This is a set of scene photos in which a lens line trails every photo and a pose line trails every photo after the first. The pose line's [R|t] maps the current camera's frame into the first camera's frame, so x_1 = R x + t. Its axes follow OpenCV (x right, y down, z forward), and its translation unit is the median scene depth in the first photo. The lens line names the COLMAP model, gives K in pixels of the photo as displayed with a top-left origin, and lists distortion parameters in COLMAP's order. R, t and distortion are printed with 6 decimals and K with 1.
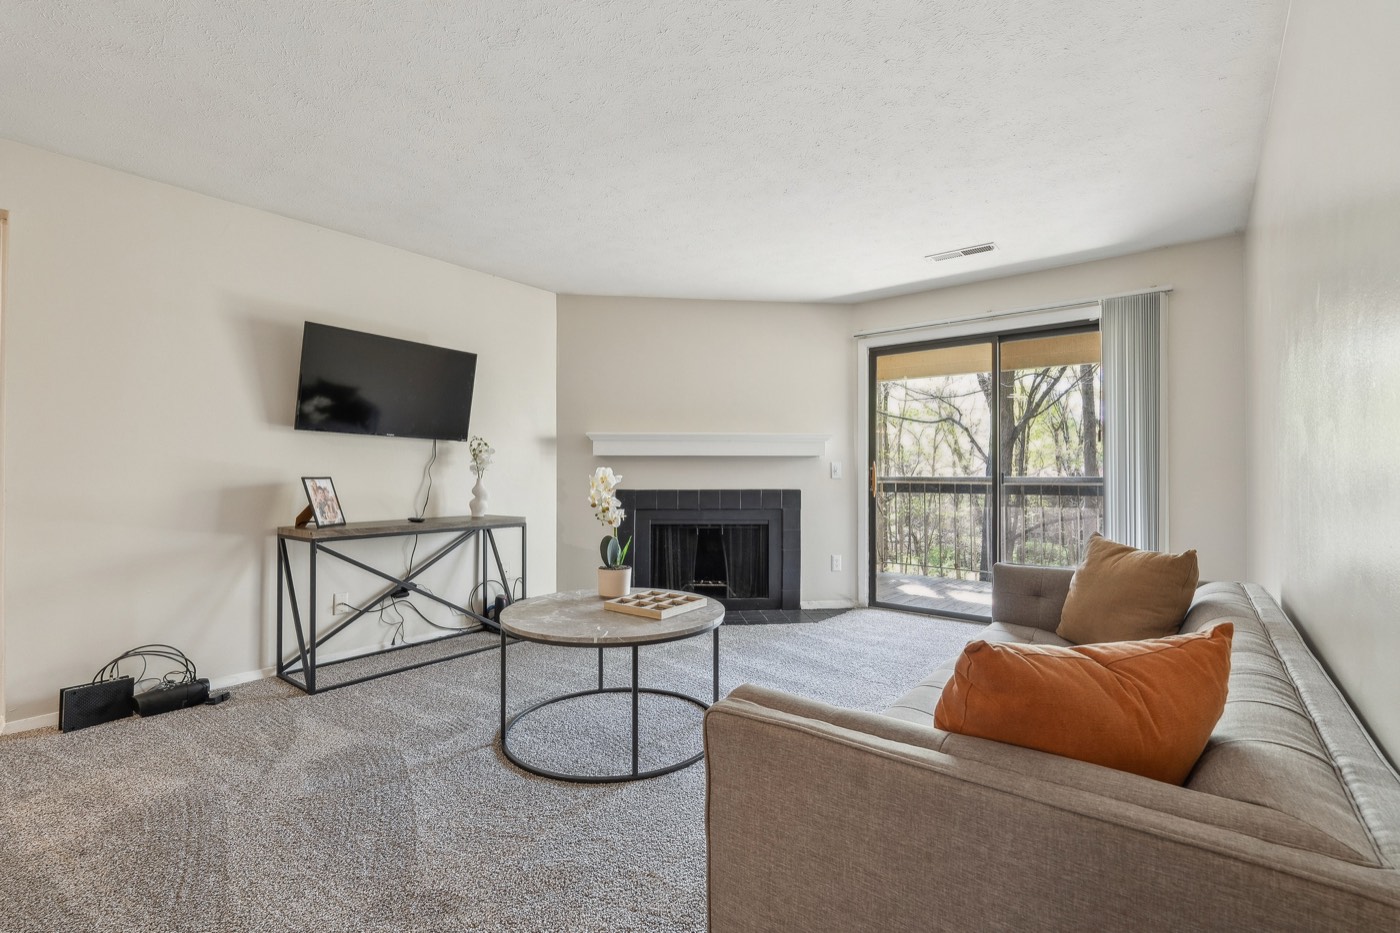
lens RADIAL K [[632.4, 0, 700.0], [0, 632.4, 466.5], [0, 0, 1]] dist [-0.000138, -0.000094]
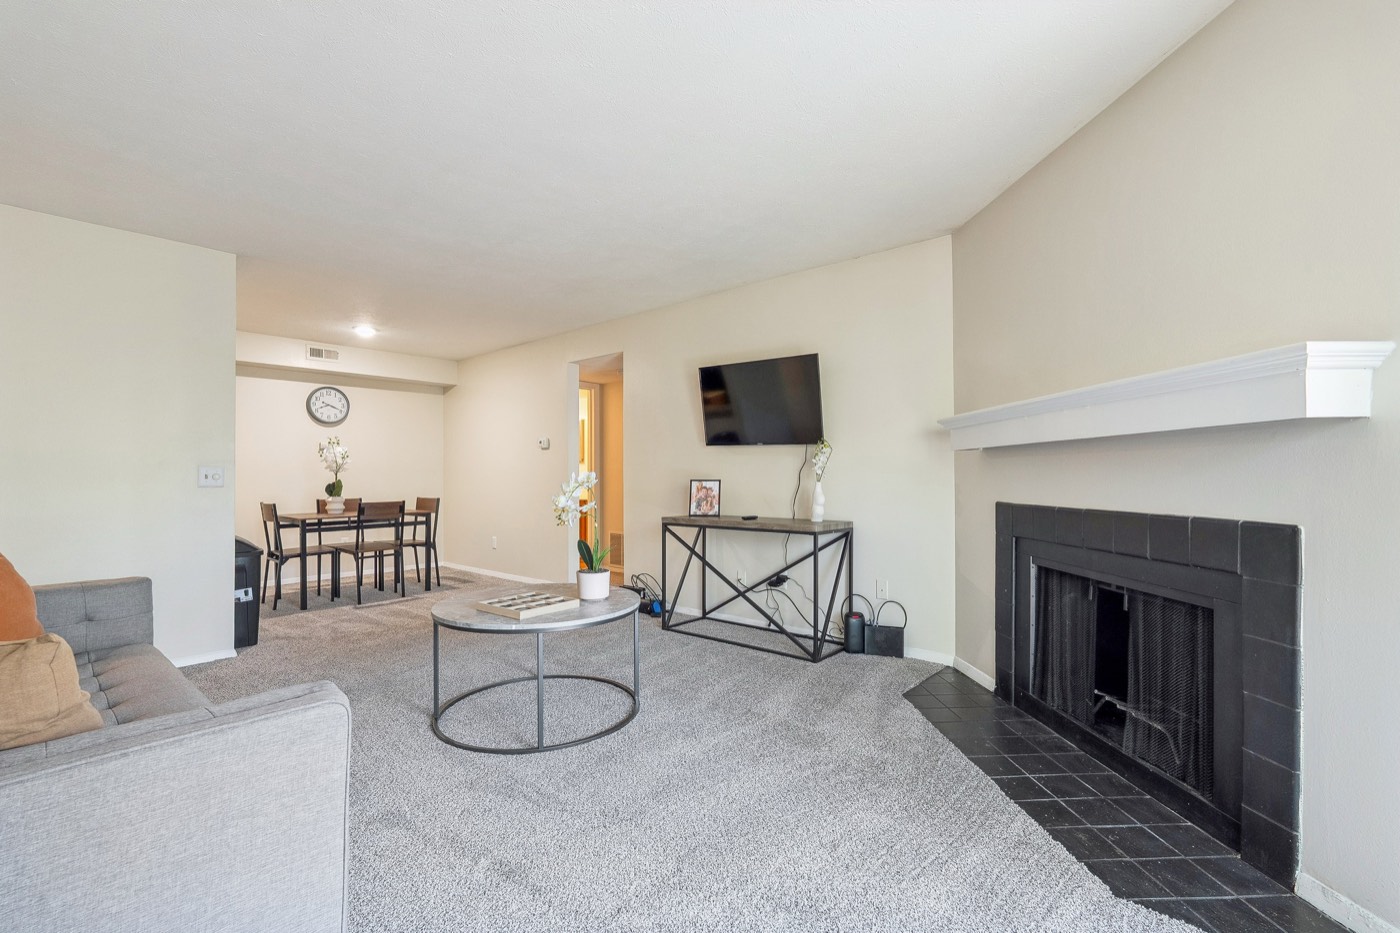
lens RADIAL K [[632.4, 0, 700.0], [0, 632.4, 466.5], [0, 0, 1]] dist [-0.000138, -0.000094]
pose [[-0.036213, -0.013704, -0.999250, 0.644916], [0.014725, 0.999790, -0.014245, 0.006784], [0.999236, -0.015230, -0.036004, 0.893559]]
